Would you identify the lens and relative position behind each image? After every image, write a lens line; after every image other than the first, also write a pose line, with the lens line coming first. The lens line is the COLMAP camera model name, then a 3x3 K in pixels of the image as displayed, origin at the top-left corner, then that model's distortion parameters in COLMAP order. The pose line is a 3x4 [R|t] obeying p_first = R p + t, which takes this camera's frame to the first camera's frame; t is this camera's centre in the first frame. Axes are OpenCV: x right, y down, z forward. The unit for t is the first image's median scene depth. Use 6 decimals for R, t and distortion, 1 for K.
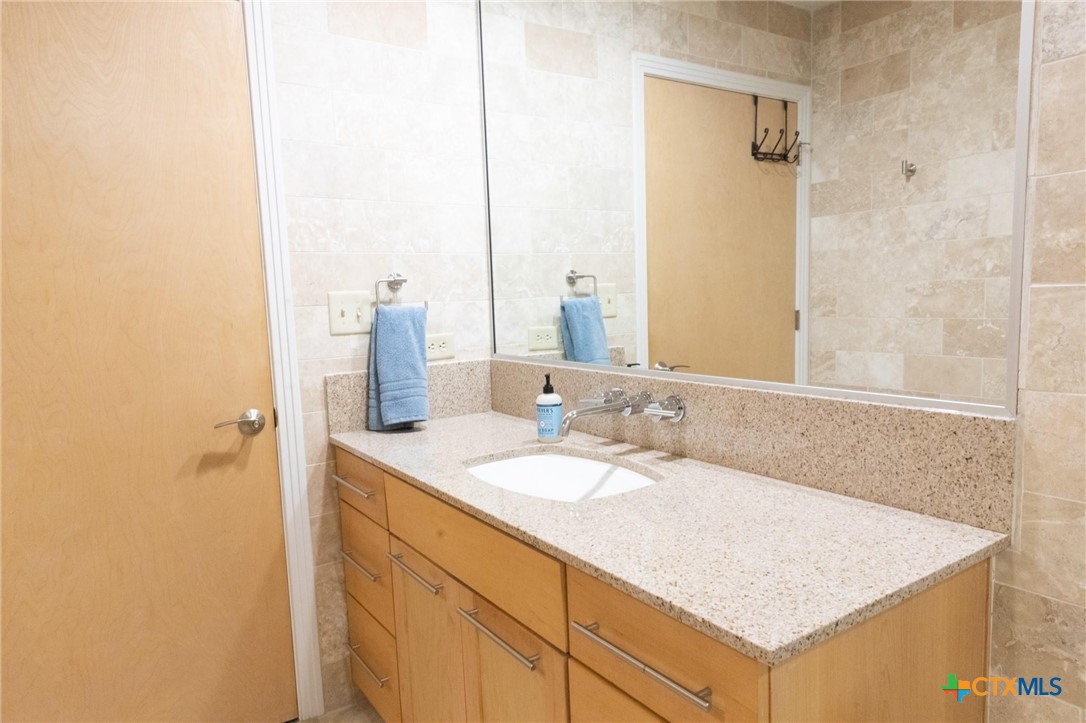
lens RADIAL K [[703.3, 0, 536.1], [0, 703.3, 378.5], [0, 0, 1]] dist [-0.022550, 0.025264]
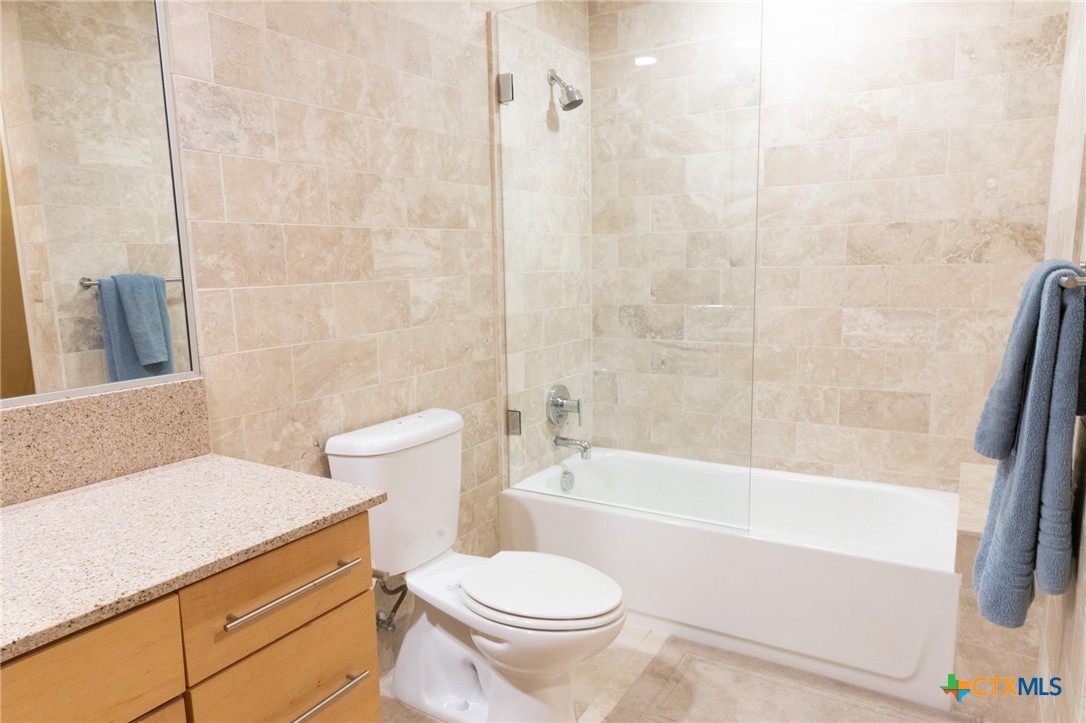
lens RADIAL K [[703.3, 0, 536.1], [0, 703.3, 378.5], [0, 0, 1]] dist [-0.022550, 0.025264]
pose [[-0.409868, -0.105580, 0.906014, -0.914279], [0.148087, 0.972399, 0.180309, -0.097467], [-0.900044, 0.208072, -0.382920, 0.849331]]
